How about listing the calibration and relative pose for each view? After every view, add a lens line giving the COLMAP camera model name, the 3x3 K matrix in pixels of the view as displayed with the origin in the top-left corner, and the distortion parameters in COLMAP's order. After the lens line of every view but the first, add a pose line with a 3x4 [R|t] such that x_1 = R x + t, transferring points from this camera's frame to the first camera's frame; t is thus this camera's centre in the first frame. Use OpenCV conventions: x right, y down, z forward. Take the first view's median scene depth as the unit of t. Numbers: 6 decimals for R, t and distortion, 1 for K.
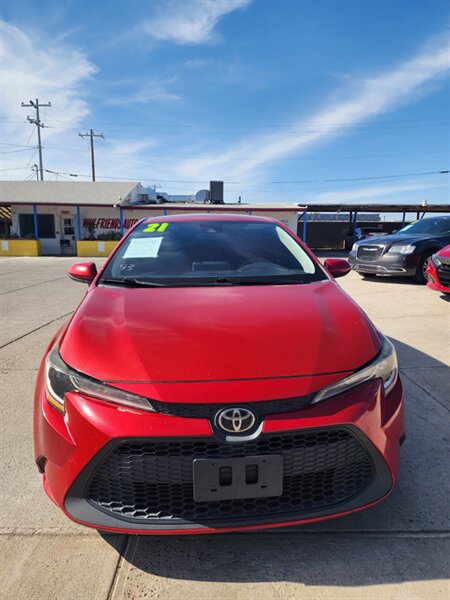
lens RADIAL K [[406.8, 0, 225.0], [0, 406.8, 300.0], [0, 0, 1]] dist [0.062863, -0.069615]
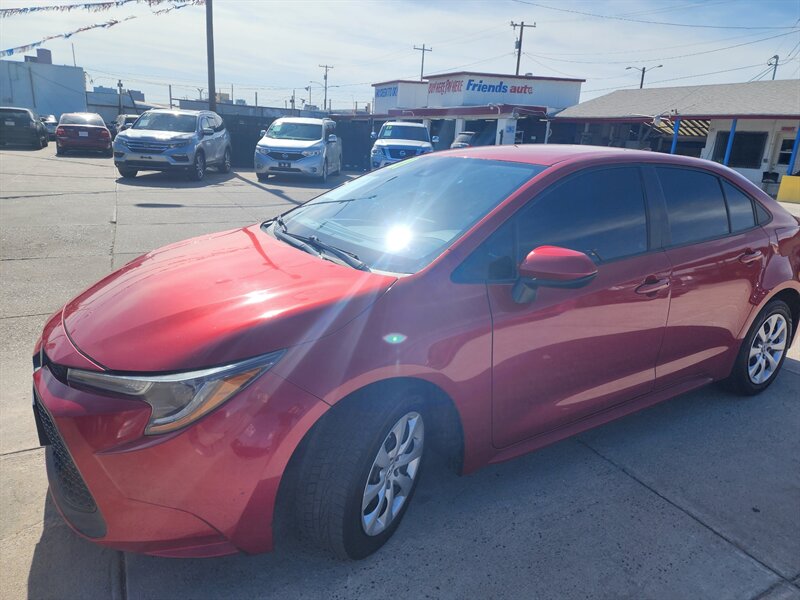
lens RADIAL K [[536.9, 0, 399.6], [0, 536.9, 286.8], [0, 0, 1]] dist [0.069362, -0.064364]
pose [[0.467145, 0.259720, -0.845175, 0.115216], [-0.194001, 0.962700, 0.188607, -0.022721], [0.862635, 0.075858, 0.500106, 0.078933]]
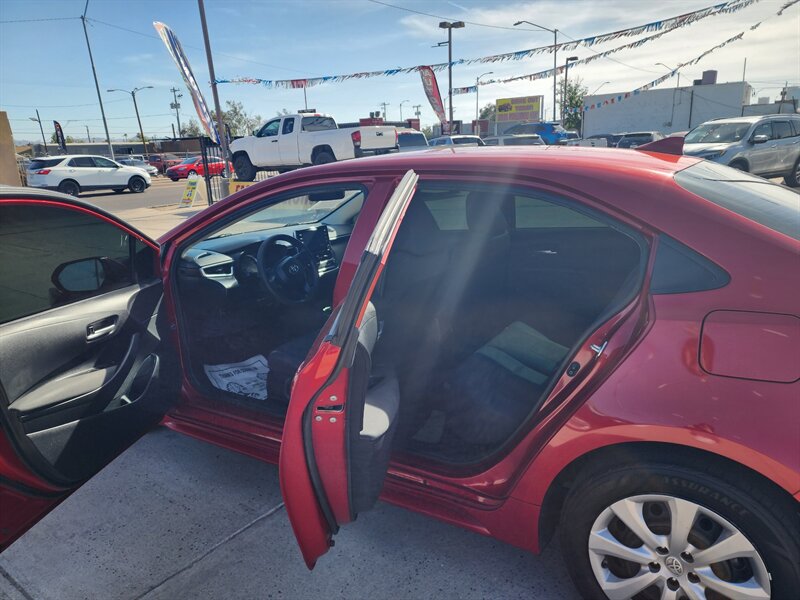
lens RADIAL K [[542.3, 0, 397.8], [0, 542.3, 292.6], [0, 0, 1]] dist [0.062863, -0.069615]
pose [[-0.595608, 0.228817, -0.769996, 0.103266], [-0.086170, 0.934839, 0.344457, -0.052147], [0.798640, 0.271511, -0.537080, 0.257220]]
